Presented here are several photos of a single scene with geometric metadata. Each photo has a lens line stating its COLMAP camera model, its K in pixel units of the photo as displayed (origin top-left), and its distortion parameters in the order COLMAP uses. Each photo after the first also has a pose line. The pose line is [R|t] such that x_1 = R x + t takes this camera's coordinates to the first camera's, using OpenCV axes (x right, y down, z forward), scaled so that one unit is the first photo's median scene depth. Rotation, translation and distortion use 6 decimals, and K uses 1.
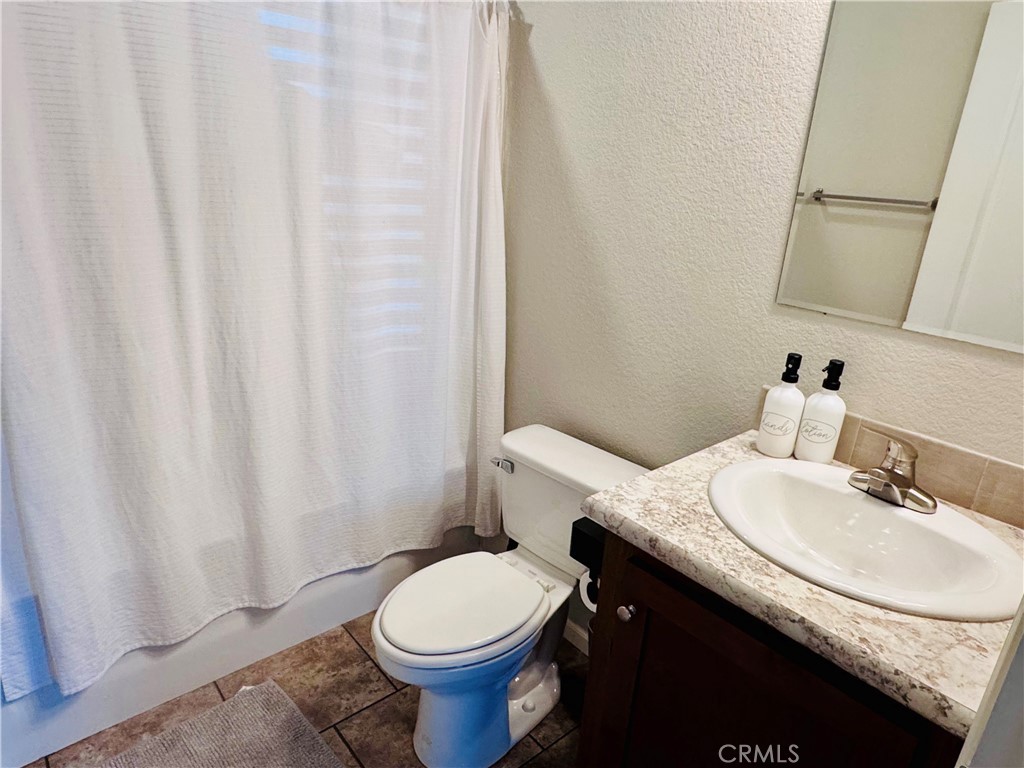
lens RADIAL K [[624.7, 0, 512.4], [0, 624.7, 404.1], [0, 0, 1]] dist [-0.001452, -0.001584]
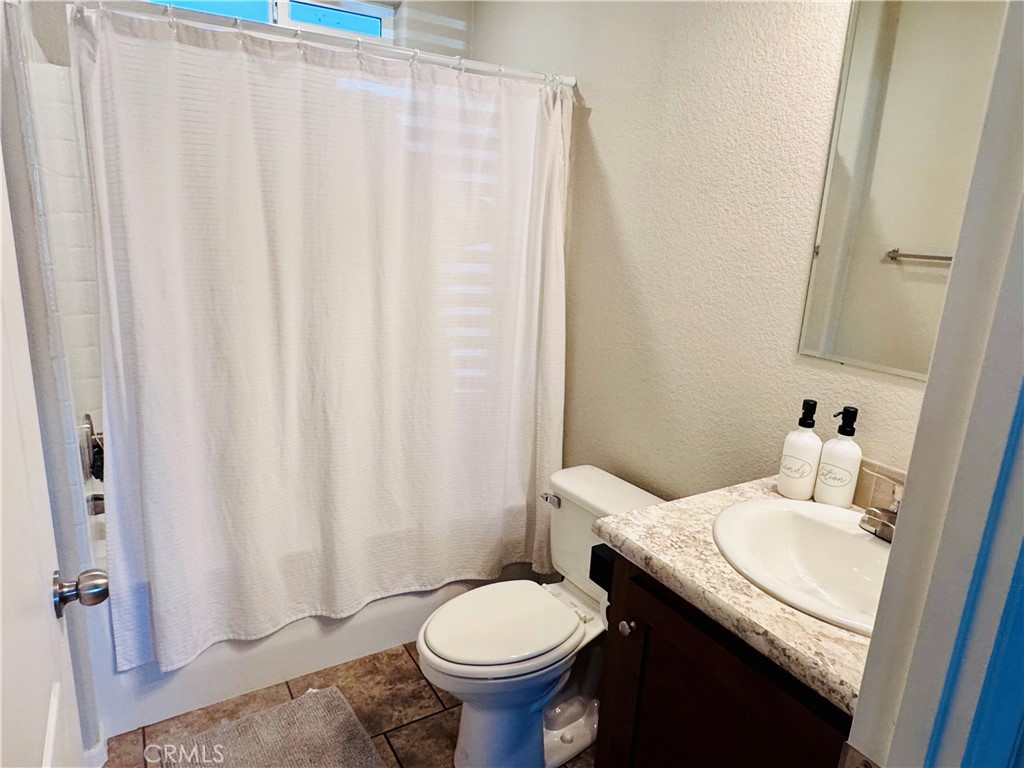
lens RADIAL K [[624.7, 0, 512.4], [0, 624.7, 404.1], [0, 0, 1]] dist [-0.001452, -0.001584]
pose [[0.986188, 0.035566, -0.161763, 0.096179], [-0.050104, 0.994974, -0.086696, 0.032811], [0.157867, 0.093604, 0.983014, -0.090769]]
